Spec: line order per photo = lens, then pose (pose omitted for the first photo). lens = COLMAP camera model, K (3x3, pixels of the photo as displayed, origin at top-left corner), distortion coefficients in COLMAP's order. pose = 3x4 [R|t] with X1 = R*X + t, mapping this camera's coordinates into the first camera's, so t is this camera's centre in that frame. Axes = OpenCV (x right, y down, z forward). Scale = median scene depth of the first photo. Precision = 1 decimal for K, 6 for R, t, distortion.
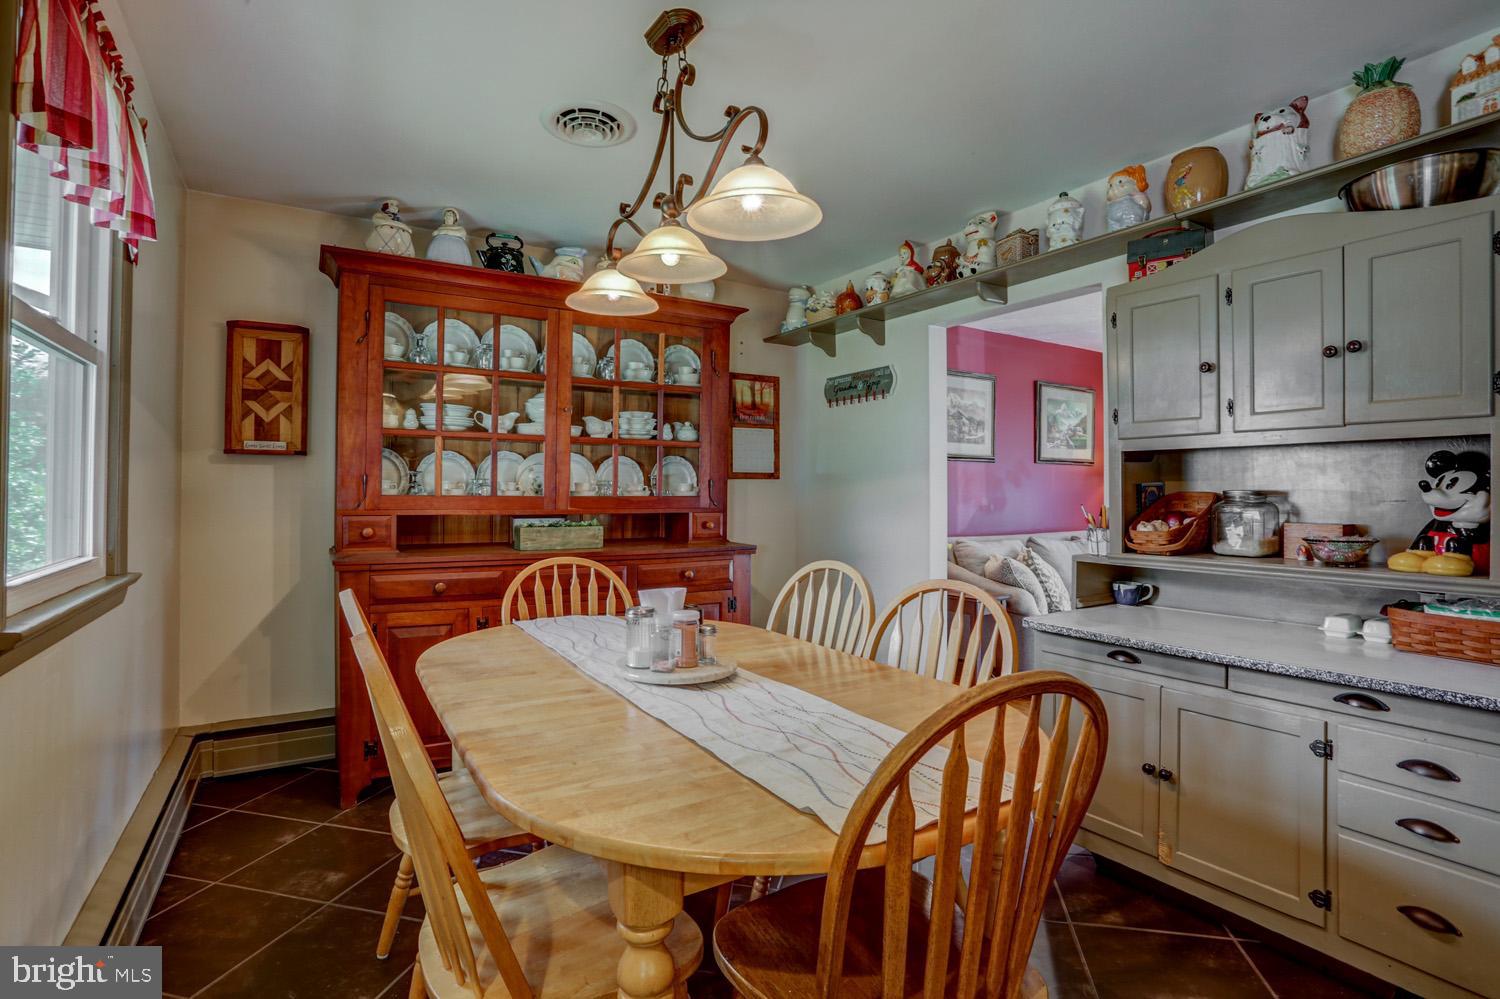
lens RADIAL K [[728.2, 0, 726.4], [0, 728.2, 480.0], [0, 0, 1]] dist [-0.060443, 0.022123]
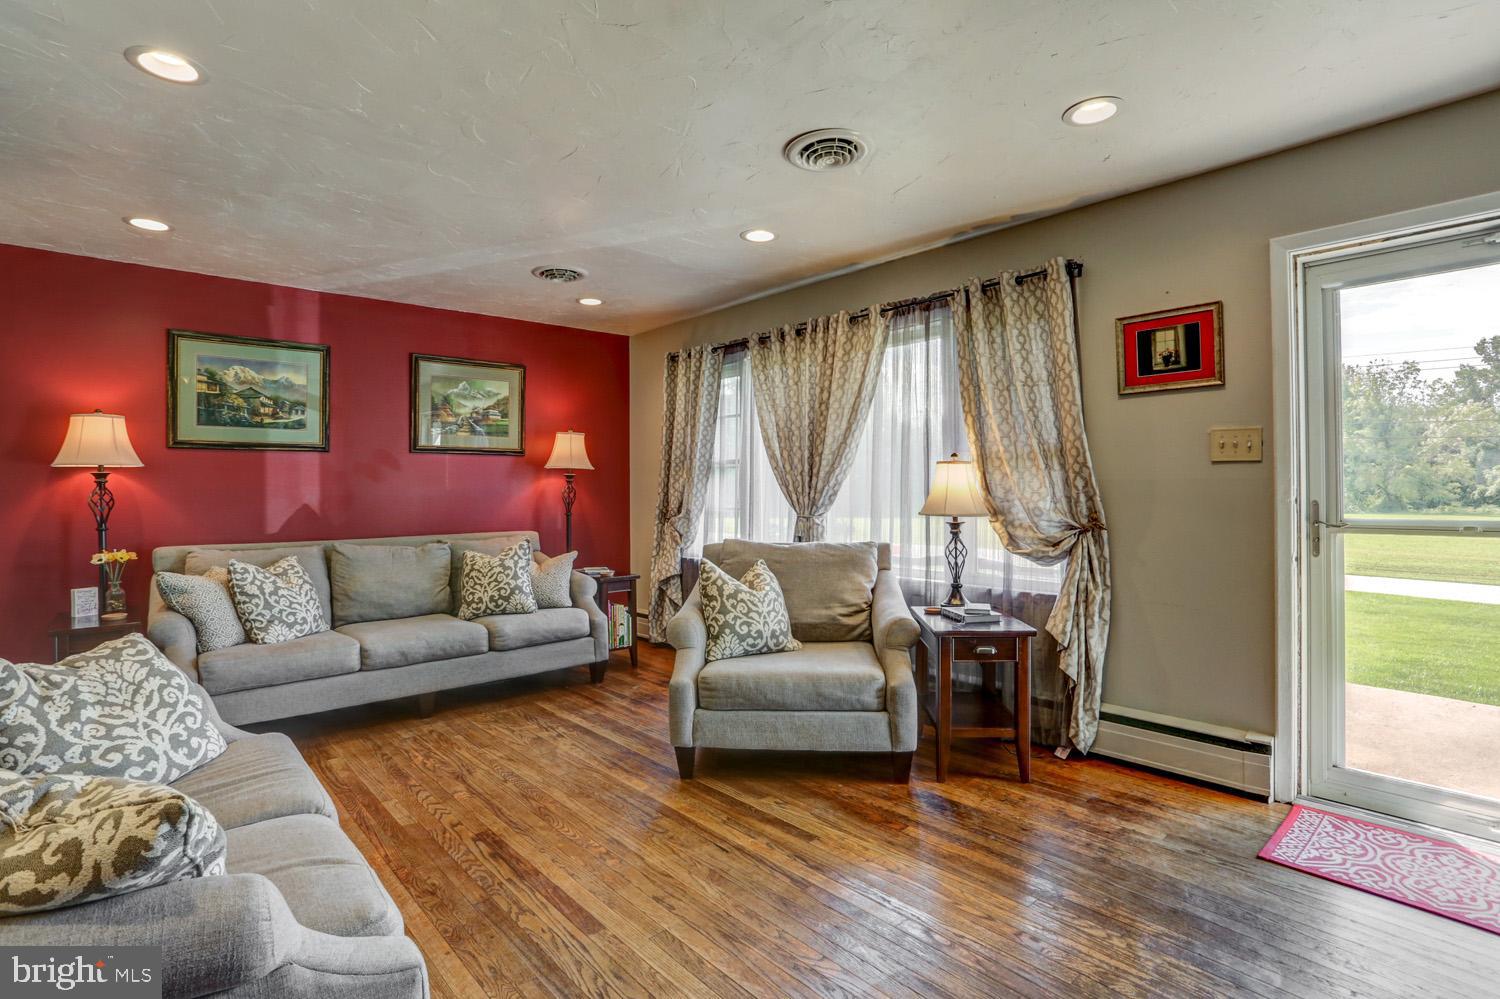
lens RADIAL K [[728.2, 0, 759.6], [0, 728.2, 483.4], [0, 0, 1]] dist [-0.060443, 0.022123]
pose [[0.991483, -0.007258, 0.130034, 1.235032], [0.005777, 0.999914, 0.011766, 0.007595], [-0.130108, -0.010914, 0.991440, 0.216184]]
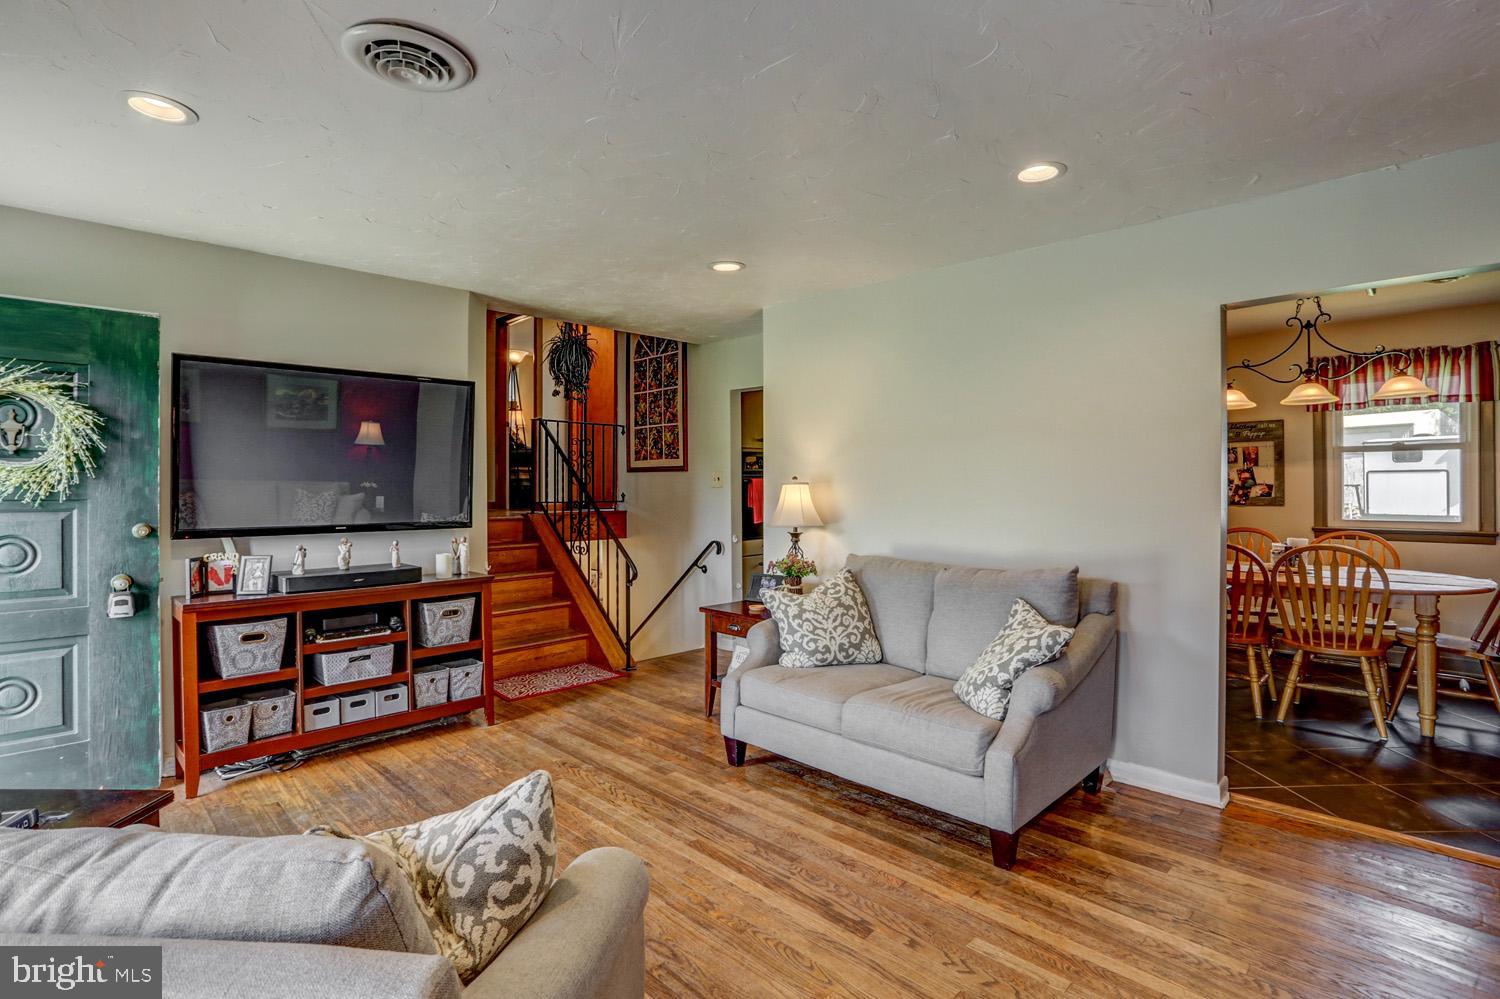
lens RADIAL K [[728.2, 0, 755.8], [0, 728.2, 490.6], [0, 0, 1]] dist [-0.060443, 0.022123]
pose [[-0.979880, 0.004556, -0.199534, 1.260469], [0.006241, 0.999950, -0.007816, -0.001932], [0.199489, -0.008904, -0.979860, 1.550161]]
